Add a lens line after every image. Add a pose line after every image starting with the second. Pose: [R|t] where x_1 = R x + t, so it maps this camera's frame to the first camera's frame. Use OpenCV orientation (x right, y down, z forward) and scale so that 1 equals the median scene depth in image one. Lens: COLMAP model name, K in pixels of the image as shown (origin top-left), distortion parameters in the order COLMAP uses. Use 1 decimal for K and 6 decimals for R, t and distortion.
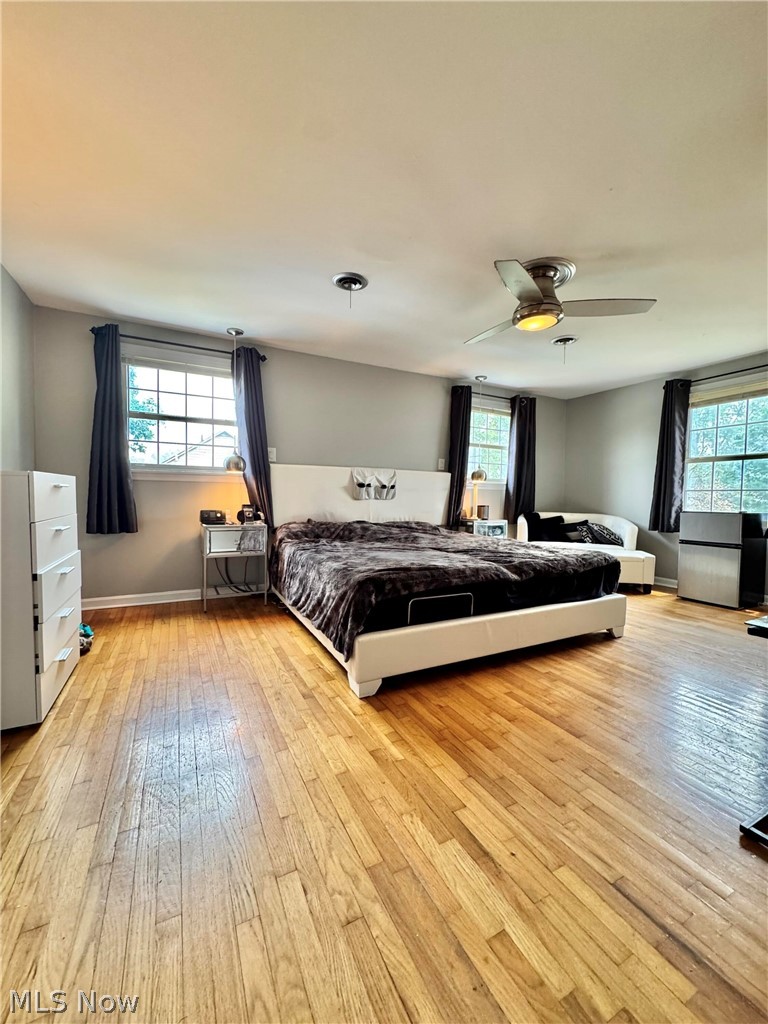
lens RADIAL K [[407.4, 0, 382.1], [0, 407.4, 511.5], [0, 0, 1]] dist [-0.000395, 0.000299]
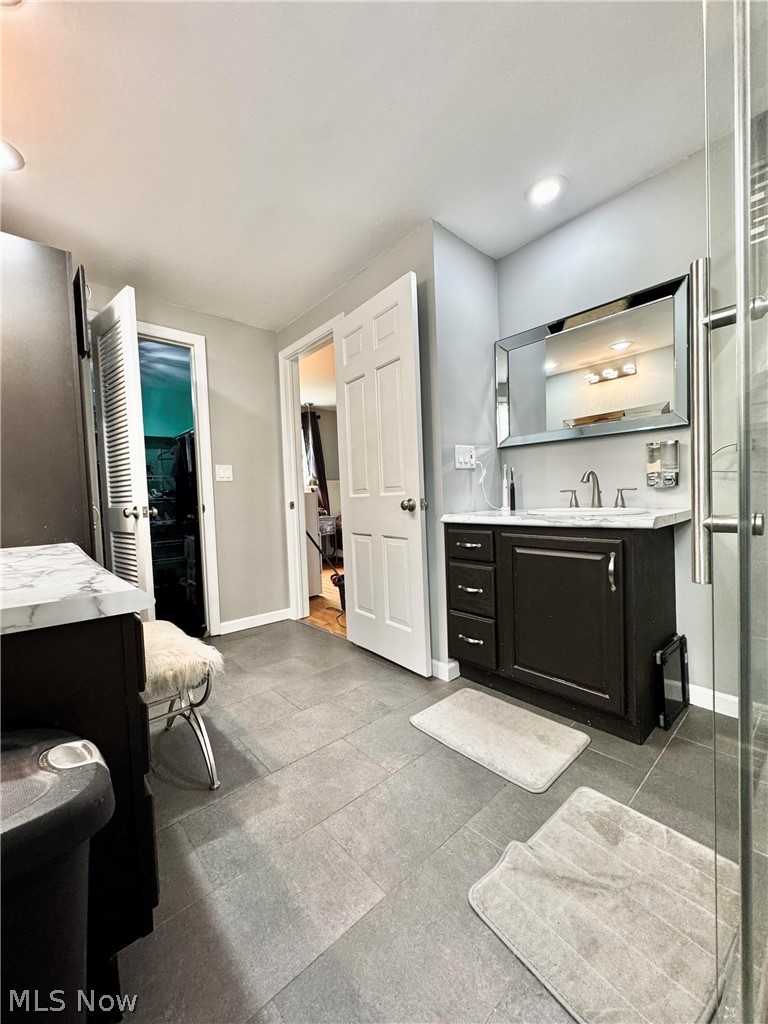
lens RADIAL K [[407.4, 0, 383.9], [0, 407.4, 512.4], [0, 0, 1]] dist [-0.000395, 0.000299]
pose [[0.967836, -0.057956, 0.244816, -0.428561], [0.058284, 0.998283, 0.005913, 0.014624], [-0.244738, 0.008546, 0.969551, -0.615685]]
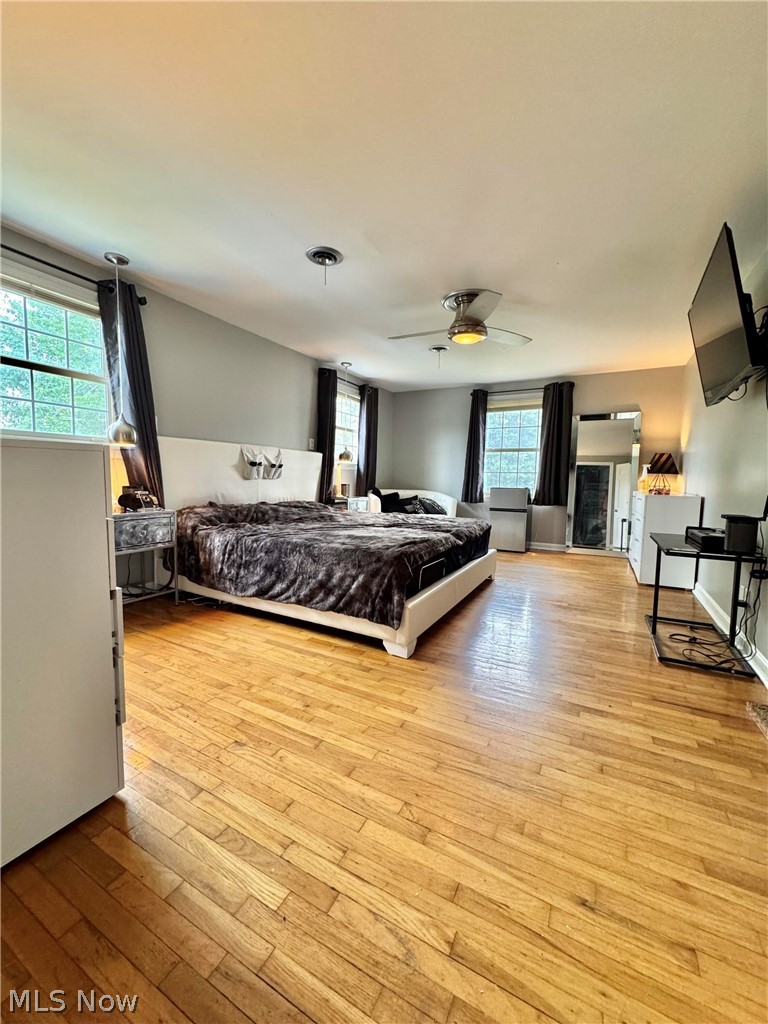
lens RADIAL K [[407.4, 0, 385.2], [0, 407.4, 509.4], [0, 0, 1]] dist [-0.000395, 0.000299]
pose [[0.822297, -0.043072, 0.567427, -0.343114], [0.013576, 0.998332, 0.056108, -0.008431], [-0.568897, -0.038434, 0.821510, 0.058700]]
